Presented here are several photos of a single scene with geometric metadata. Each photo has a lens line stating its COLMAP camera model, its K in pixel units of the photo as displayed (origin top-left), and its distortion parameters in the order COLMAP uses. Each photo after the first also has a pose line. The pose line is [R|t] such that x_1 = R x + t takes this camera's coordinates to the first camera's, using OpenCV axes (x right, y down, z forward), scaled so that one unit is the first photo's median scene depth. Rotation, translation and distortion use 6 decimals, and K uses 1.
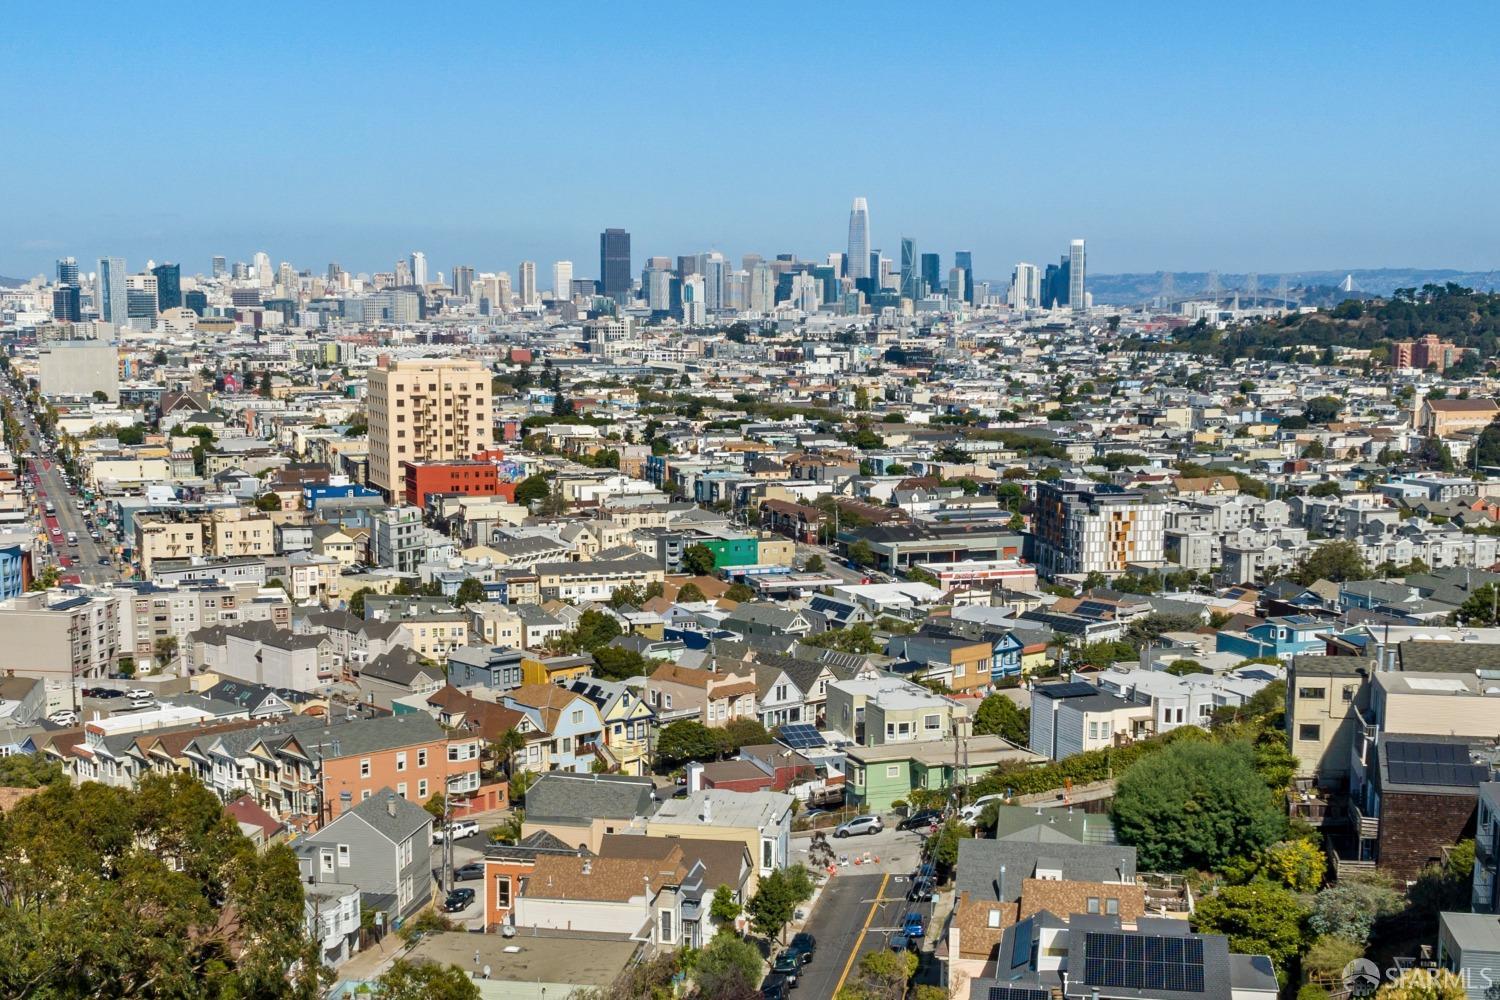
lens RADIAL K [[1916.3, 0, 750.0], [0, 1916.3, 500.0], [0, 0, 1]] dist [-0.010577, -0.001828]
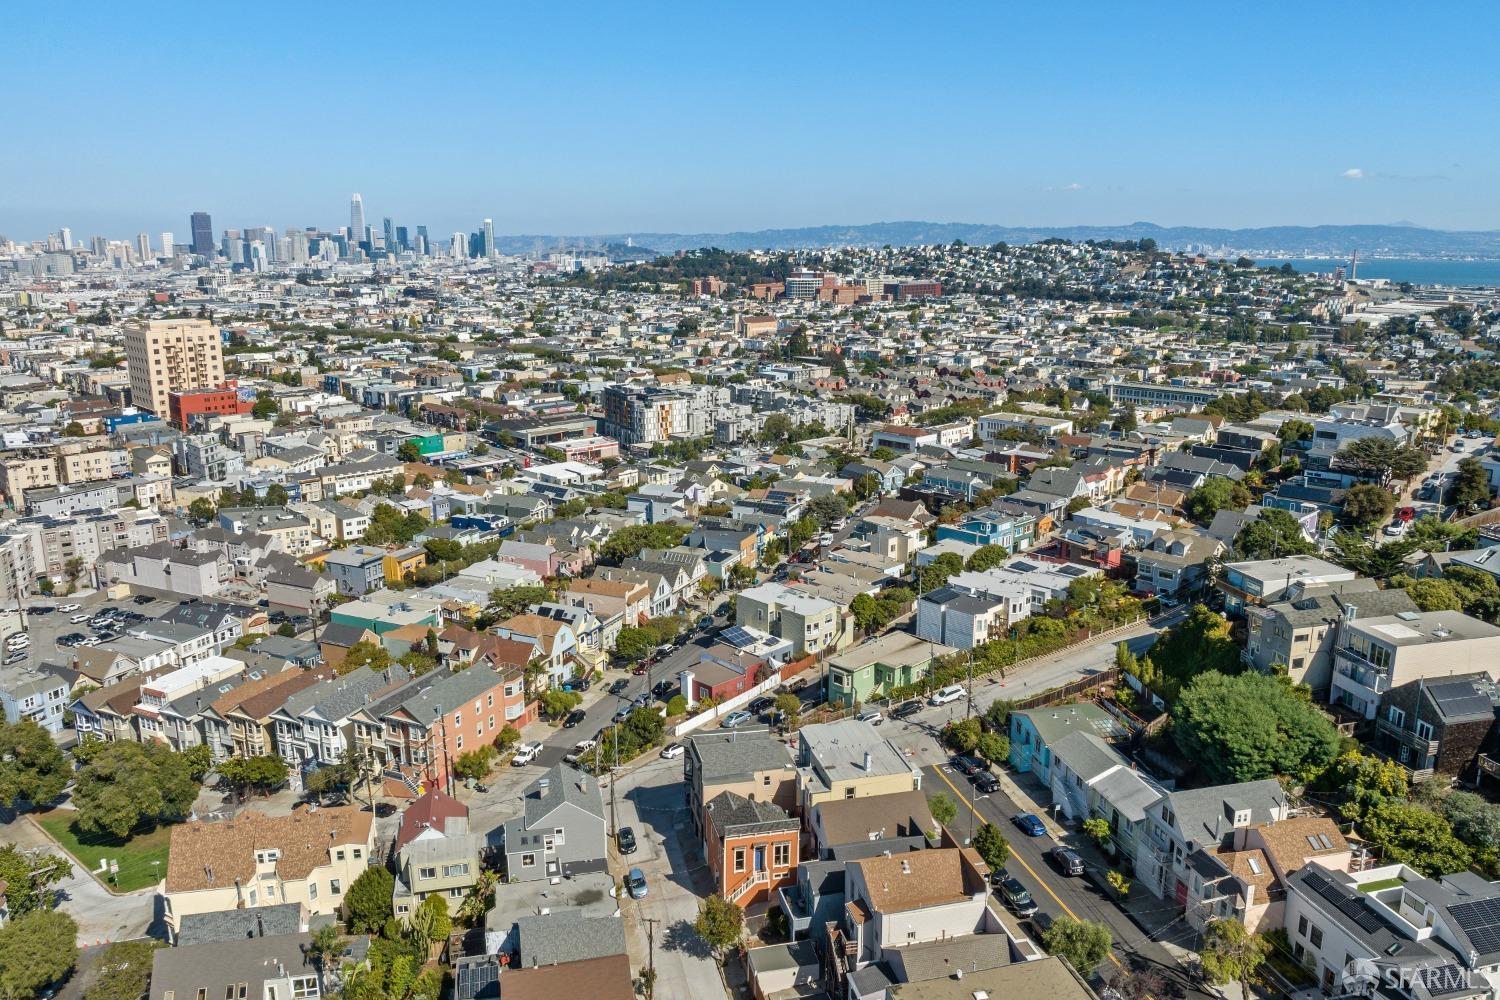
lens RADIAL K [[1051.5, 0, 749.5], [0, 1051.5, 459.6], [0, 0, 1]] dist [-0.046034, 0.001007]
pose [[0.918308, -0.080302, 0.387637, -0.102554], [0.044905, 0.994020, 0.099542, -0.034923], [-0.393312, -0.074003, 0.916422, 0.107135]]
